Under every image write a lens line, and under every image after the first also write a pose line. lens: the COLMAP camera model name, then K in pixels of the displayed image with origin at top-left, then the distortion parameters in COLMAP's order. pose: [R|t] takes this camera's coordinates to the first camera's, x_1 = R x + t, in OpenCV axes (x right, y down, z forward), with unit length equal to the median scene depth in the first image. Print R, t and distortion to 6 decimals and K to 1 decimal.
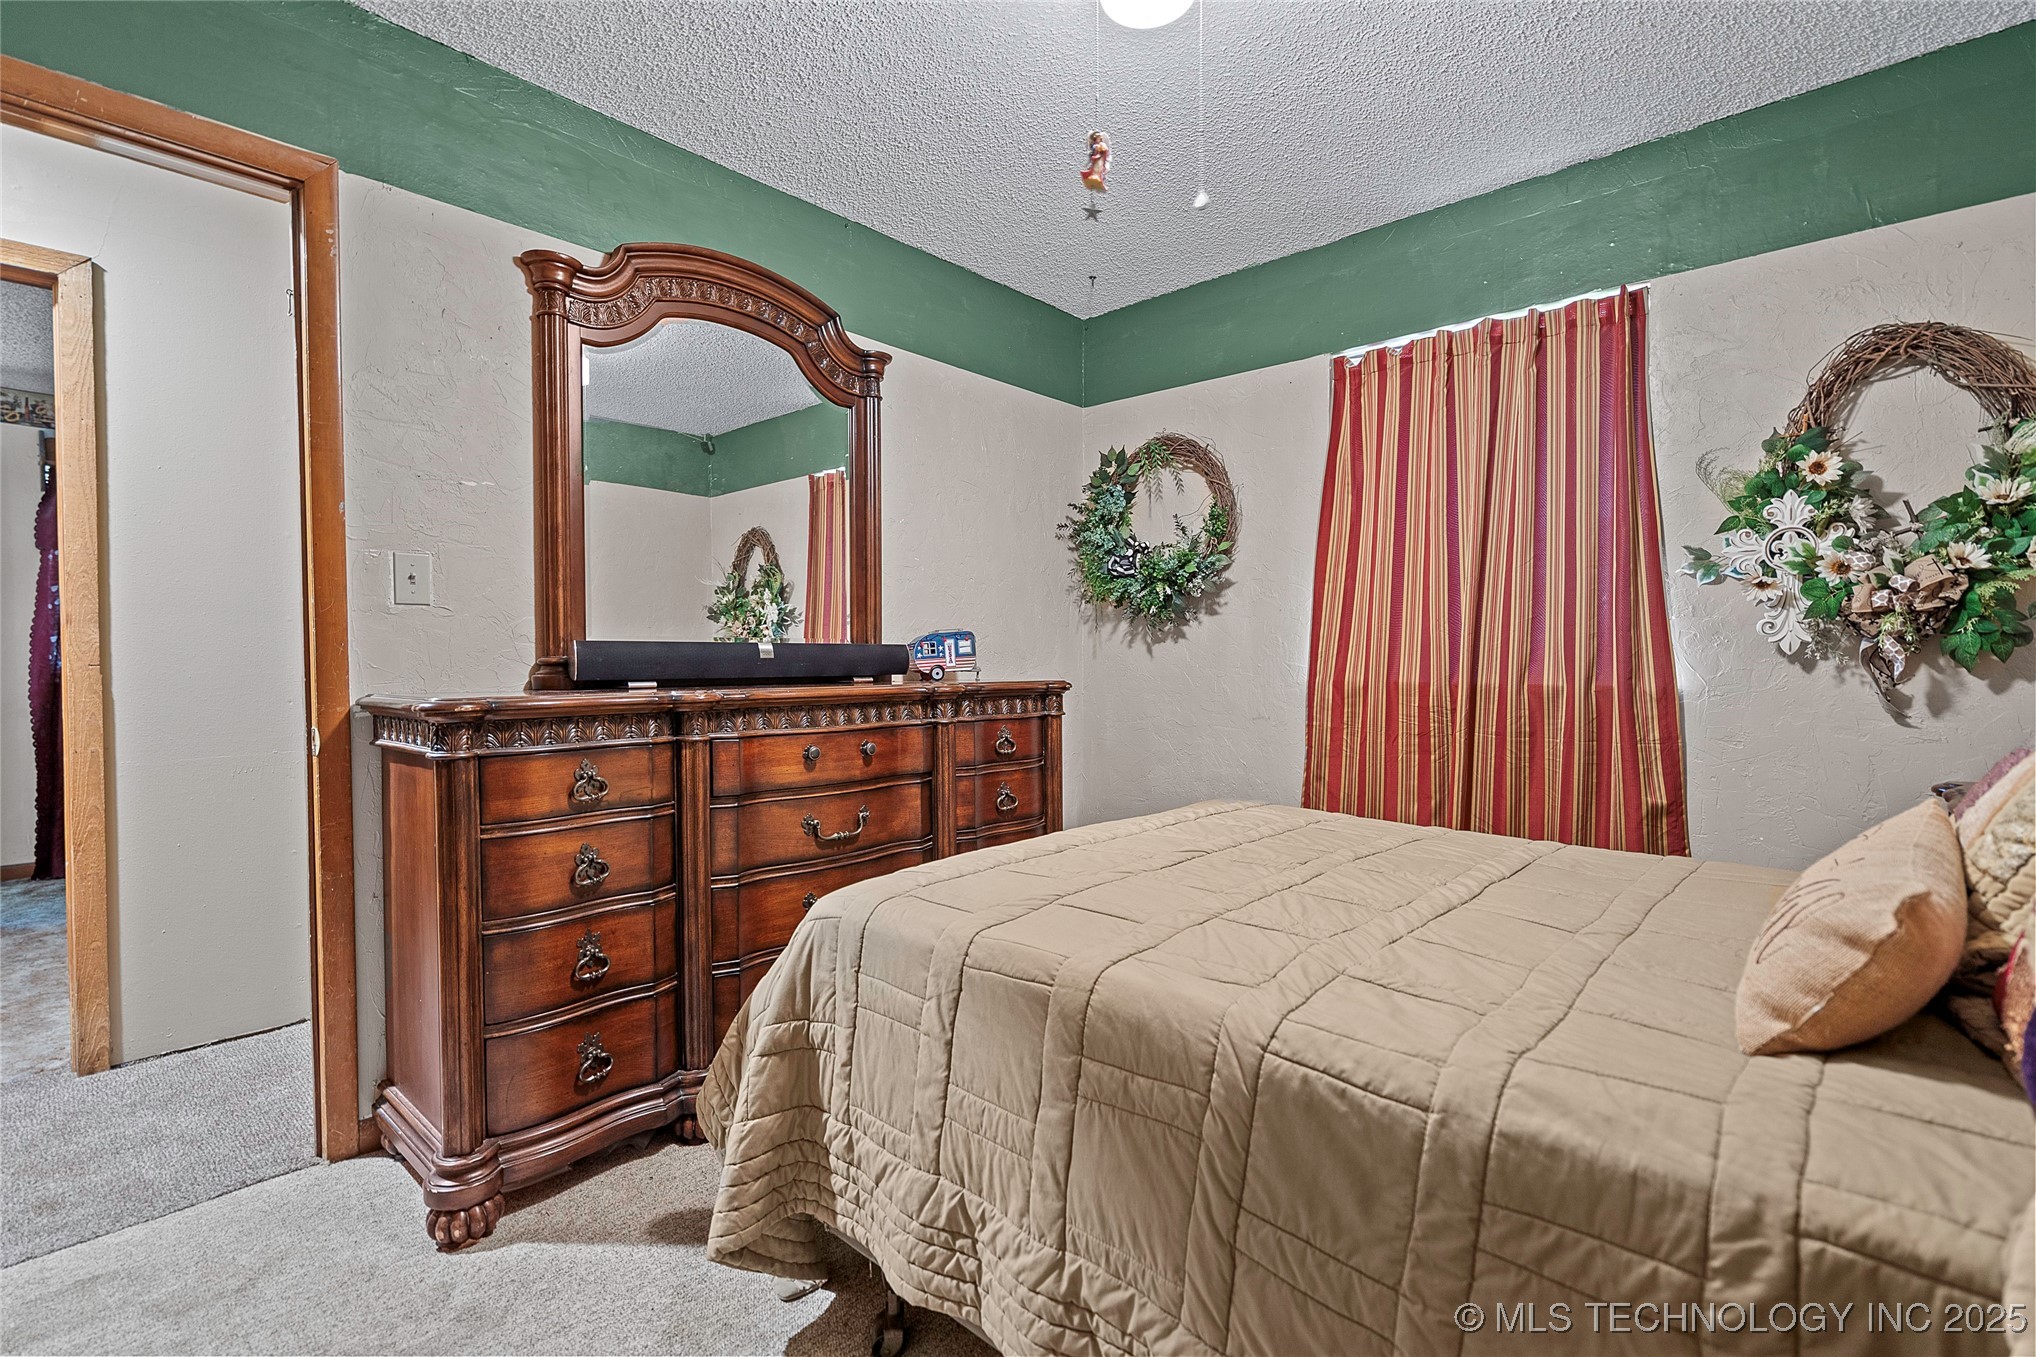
lens RADIAL K [[943.1, 0, 1022.4], [0, 943.1, 675.8], [0, 0, 1]] dist [-0.005274, 0.004387]
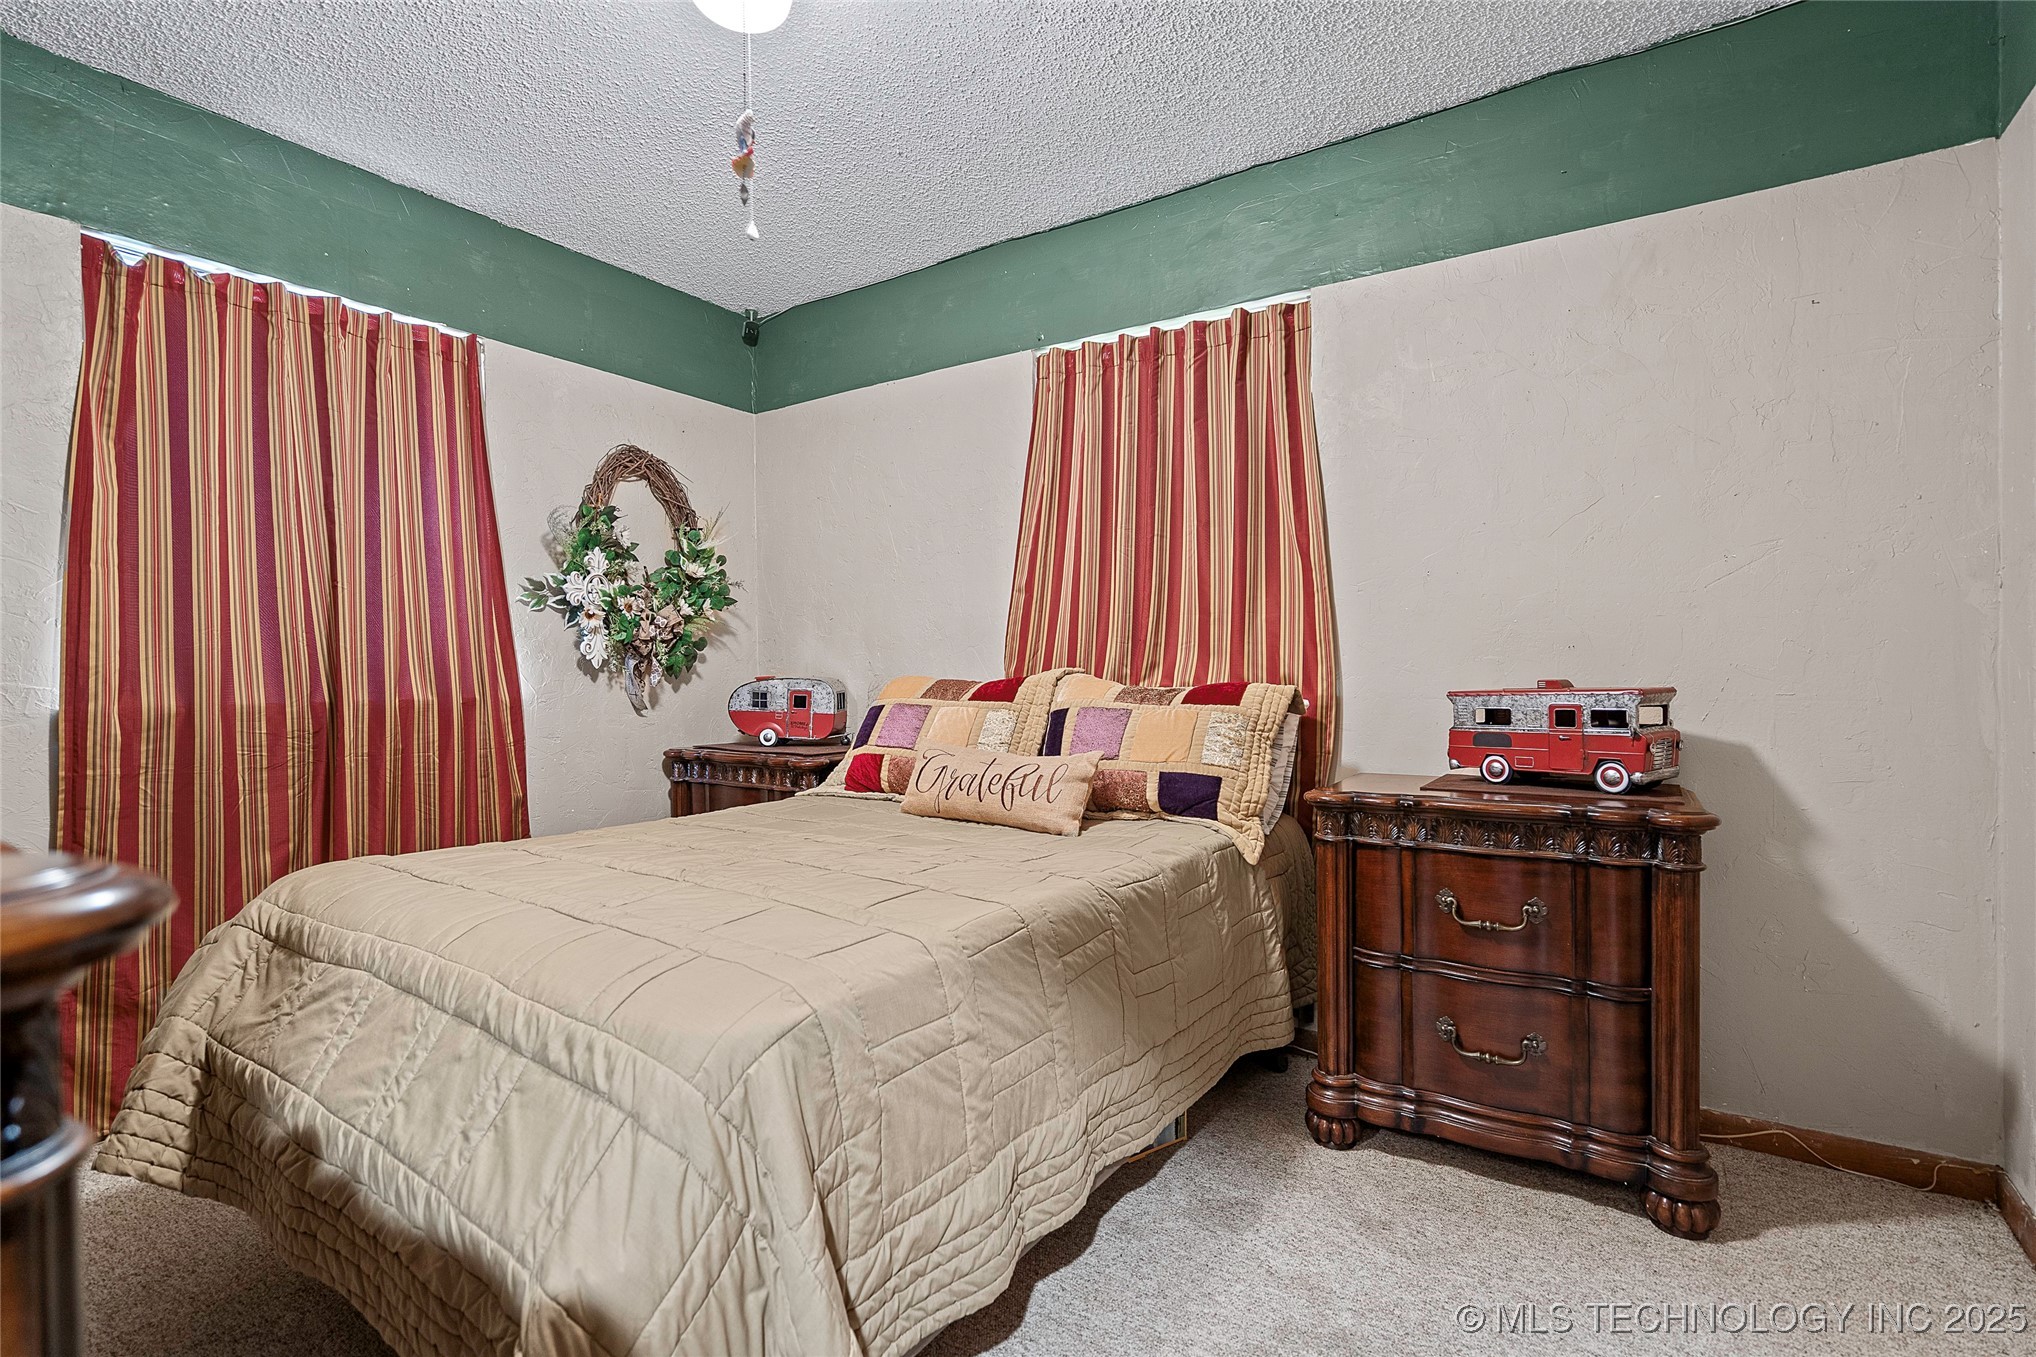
lens RADIAL K [[943.1, 0, 1026.0], [0, 943.1, 680.1], [0, 0, 1]] dist [-0.005274, 0.004387]
pose [[-0.154812, -0.011314, 0.987879, -0.611587], [0.026915, 0.999515, 0.015665, -0.010486], [-0.987577, 0.029014, -0.154432, 0.599562]]
